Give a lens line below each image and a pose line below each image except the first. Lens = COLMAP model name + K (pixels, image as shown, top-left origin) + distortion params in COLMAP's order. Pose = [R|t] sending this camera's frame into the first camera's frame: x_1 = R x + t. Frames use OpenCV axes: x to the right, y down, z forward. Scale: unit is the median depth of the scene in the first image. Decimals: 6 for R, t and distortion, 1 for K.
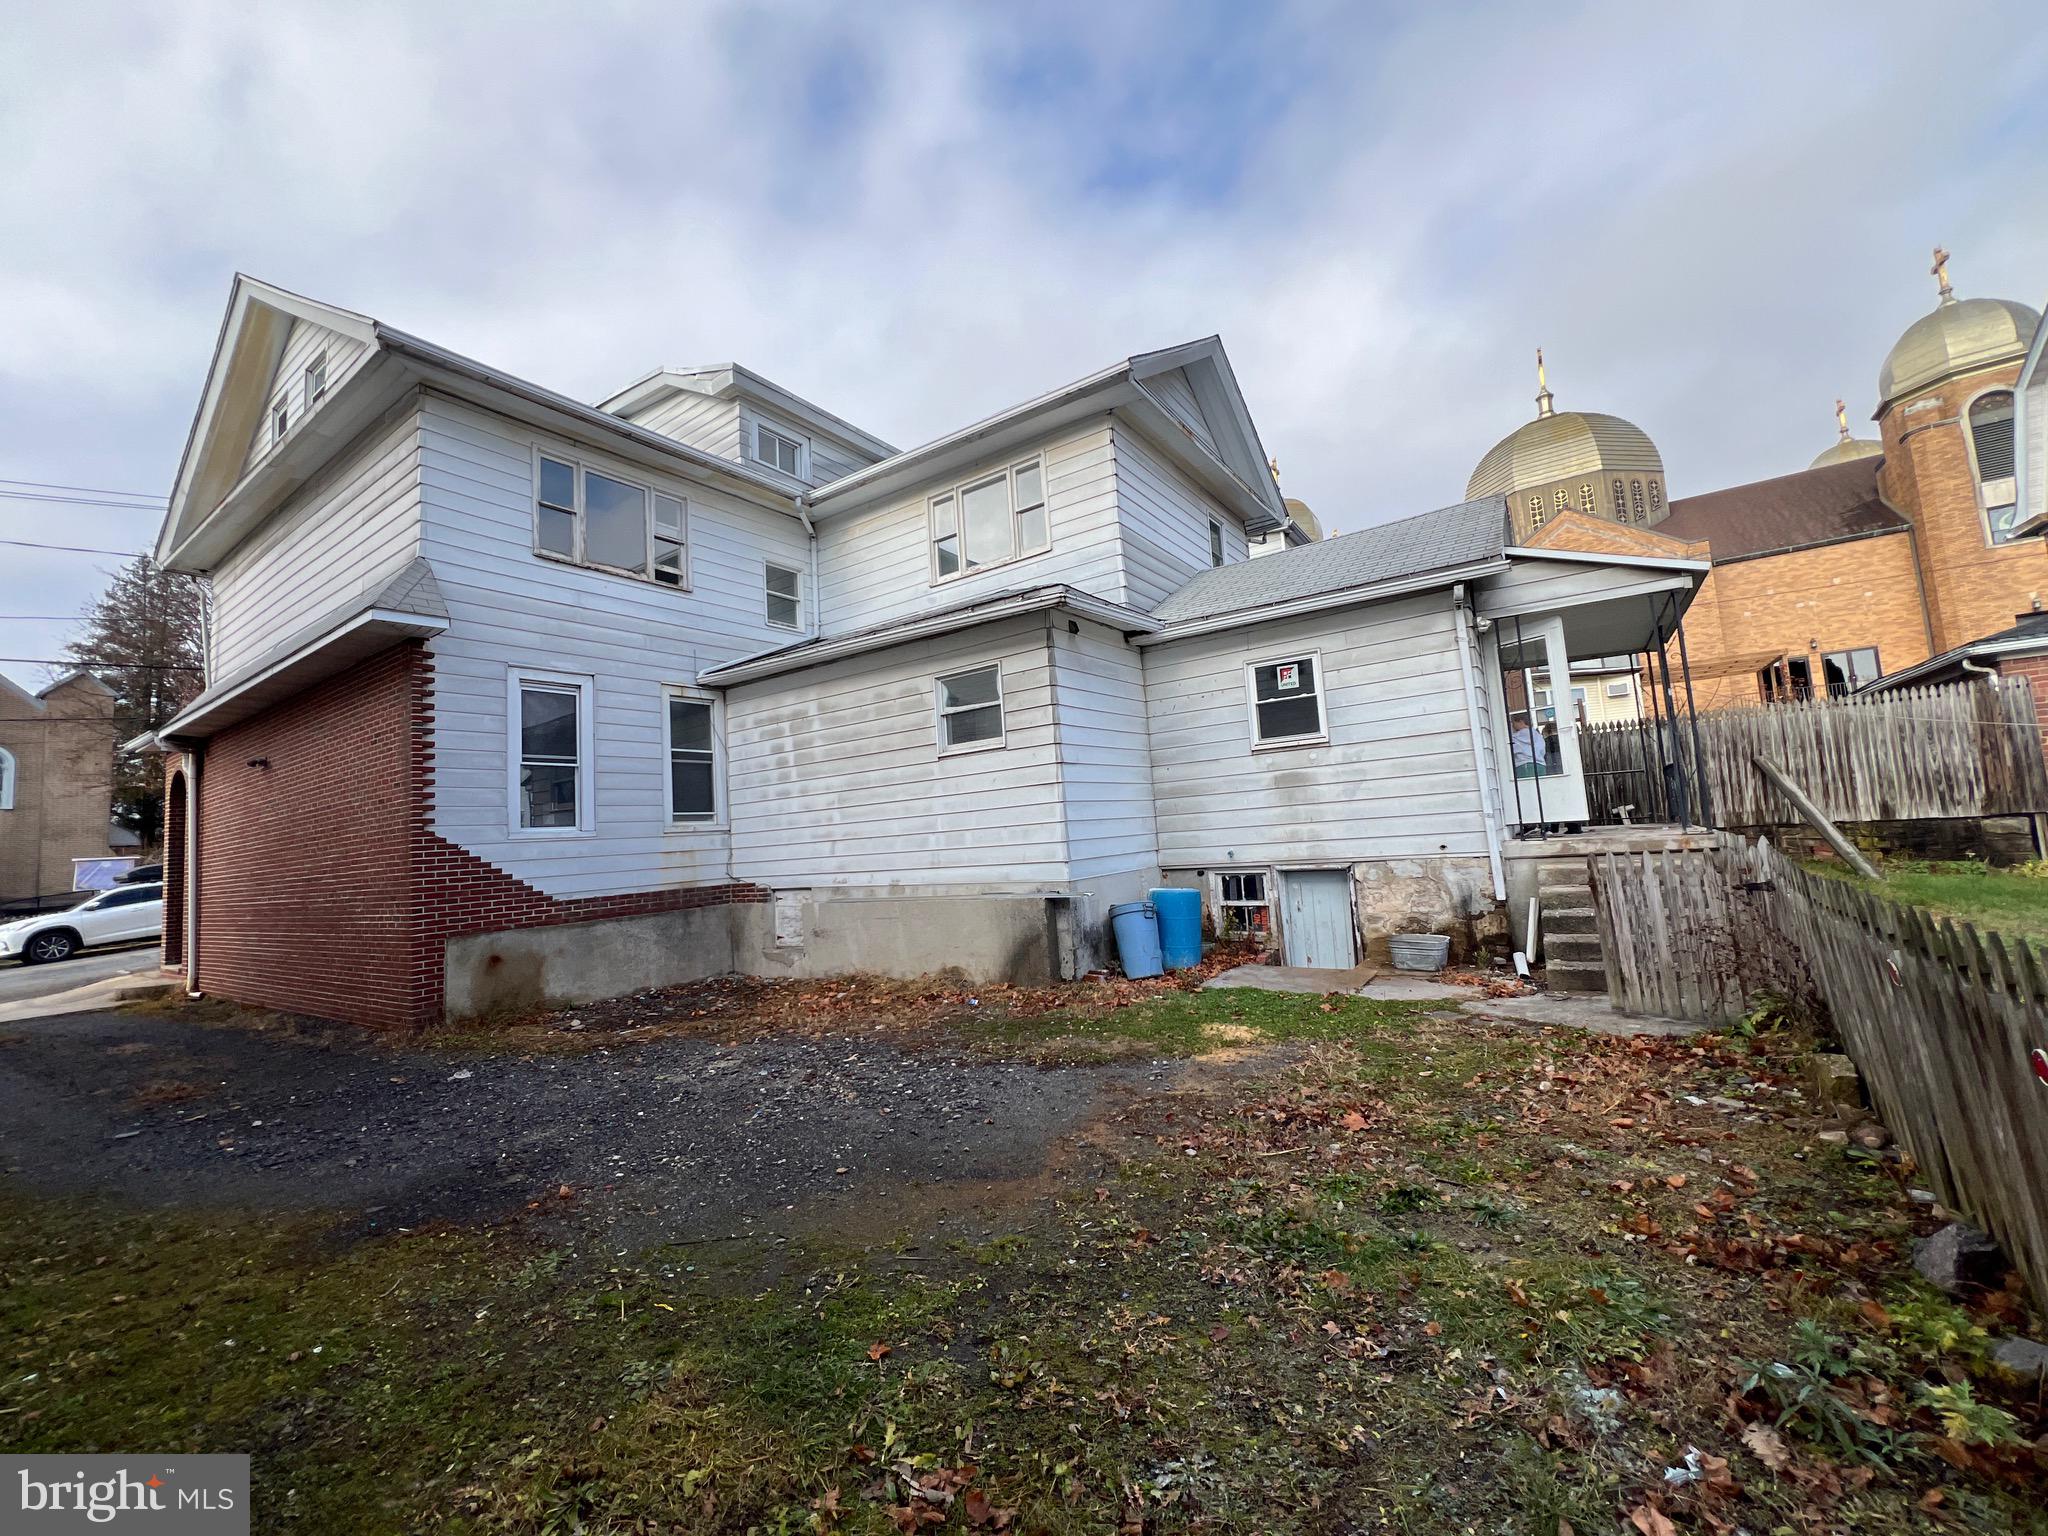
lens RADIAL K [[811.3, 0, 1021.6], [0, 811.3, 760.4], [0, 0, 1]] dist [-0.001298, 0.000394]
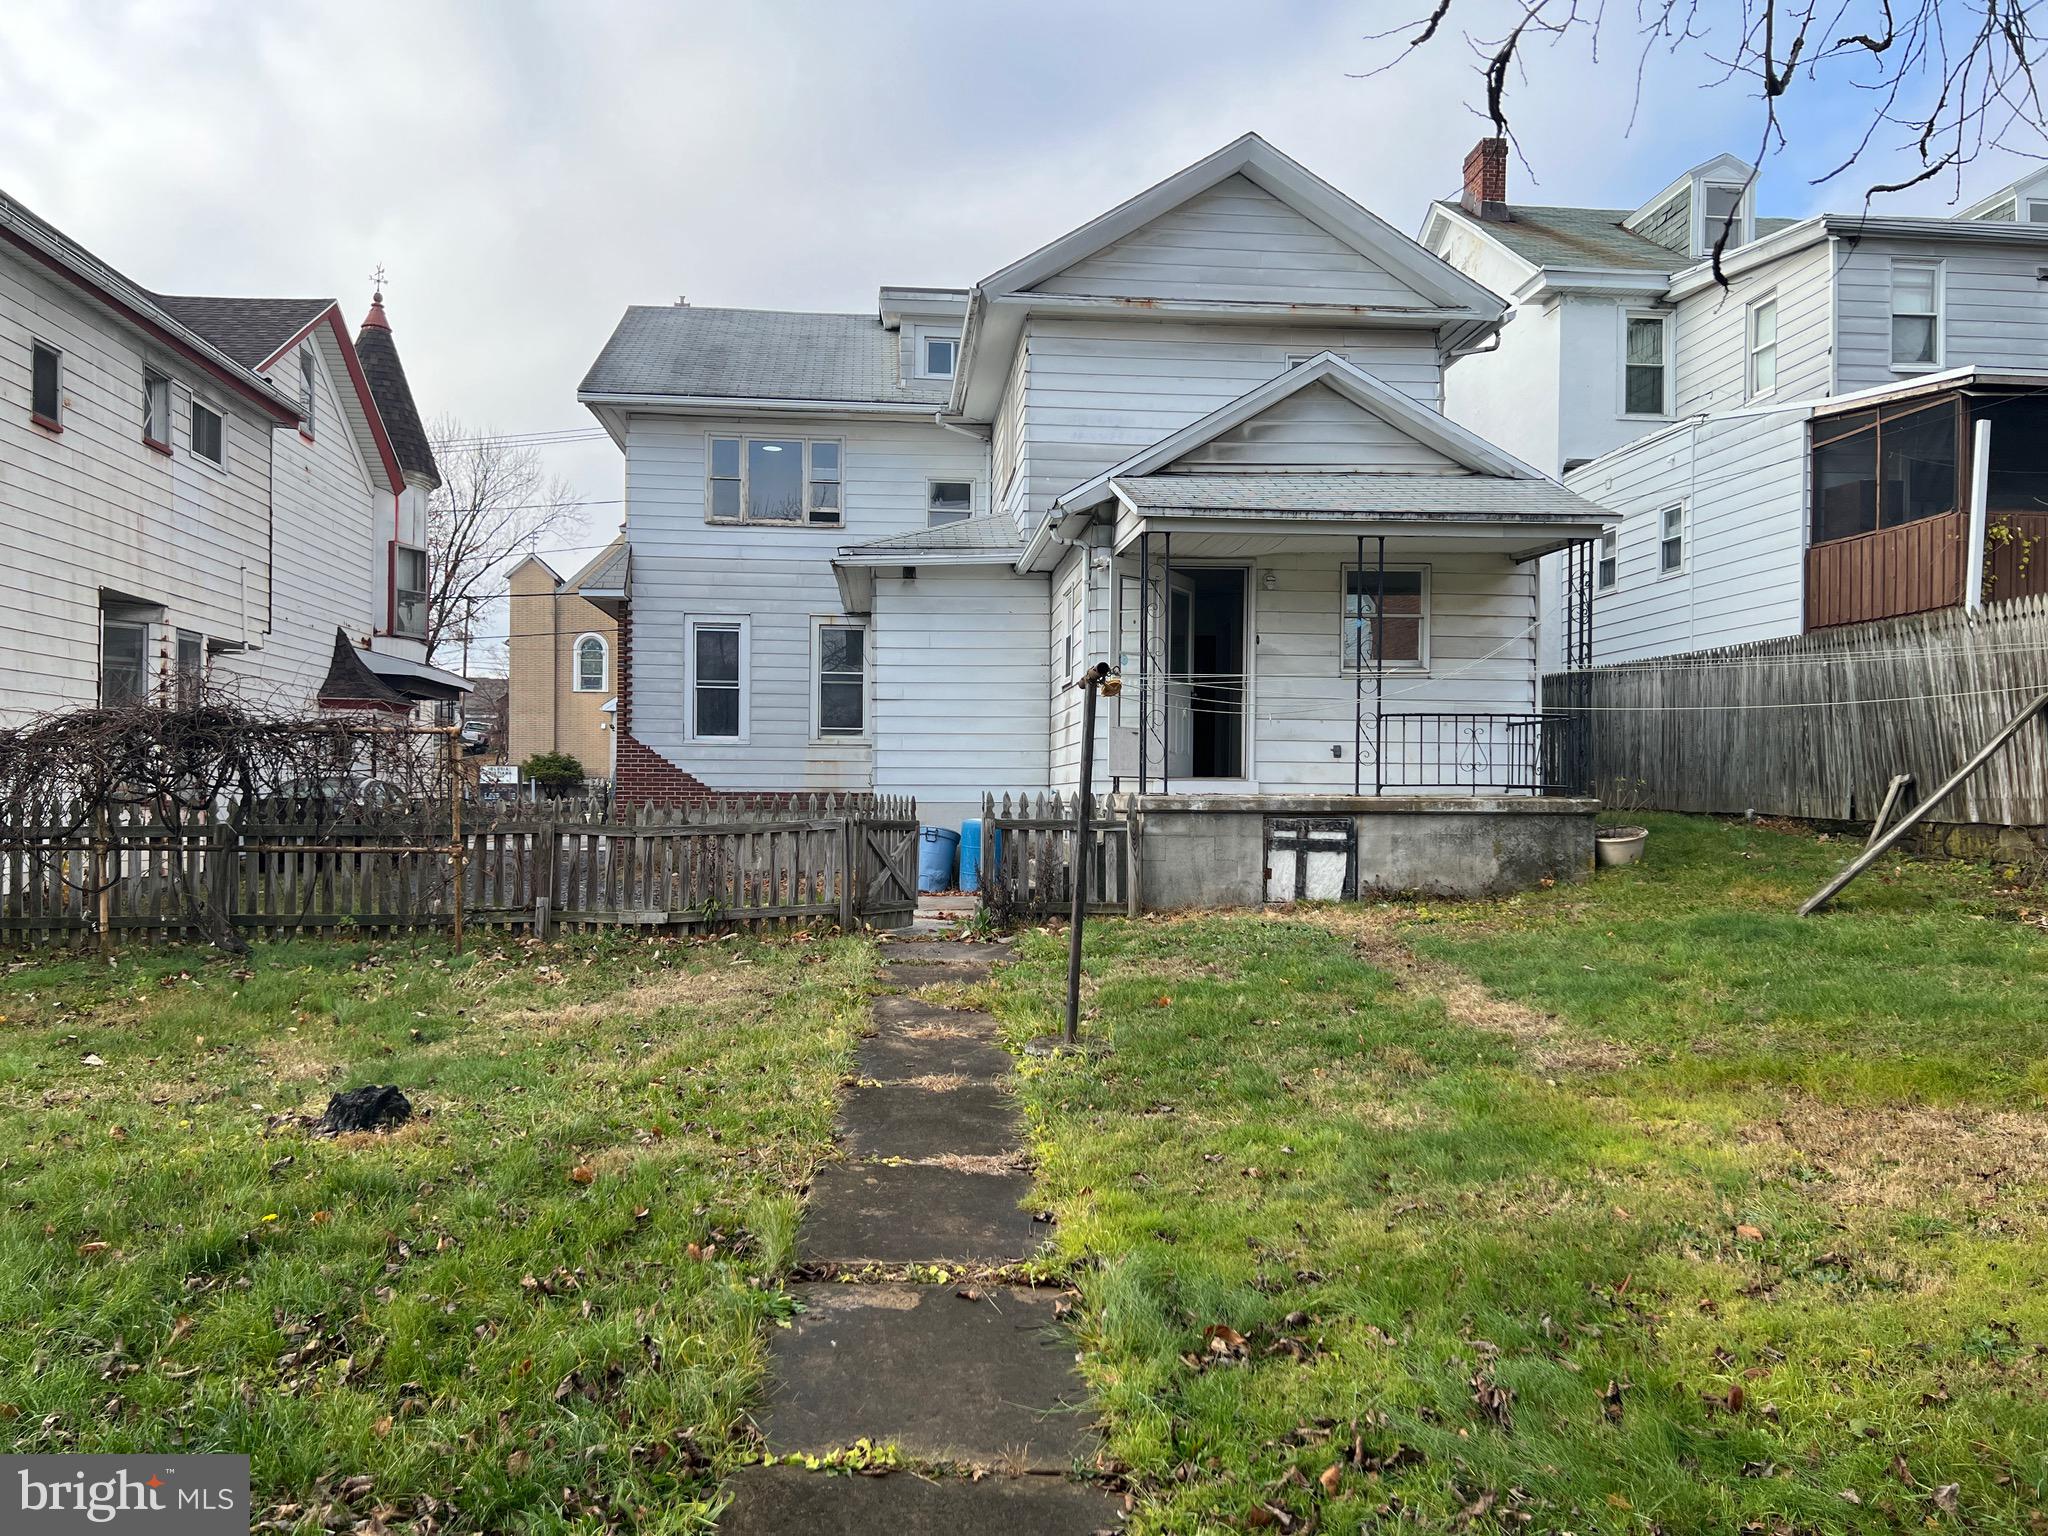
lens RADIAL K [[1516.2, 0, 1018.4], [0, 1516.2, 774.0], [0, 0, 1]] dist [0.060361, -0.067837]
pose [[0.636372, 0.060498, -0.769006, 0.178359], [0.024027, 0.994881, 0.098150, -0.009409], [0.771008, -0.080937, 0.631661, -0.019215]]
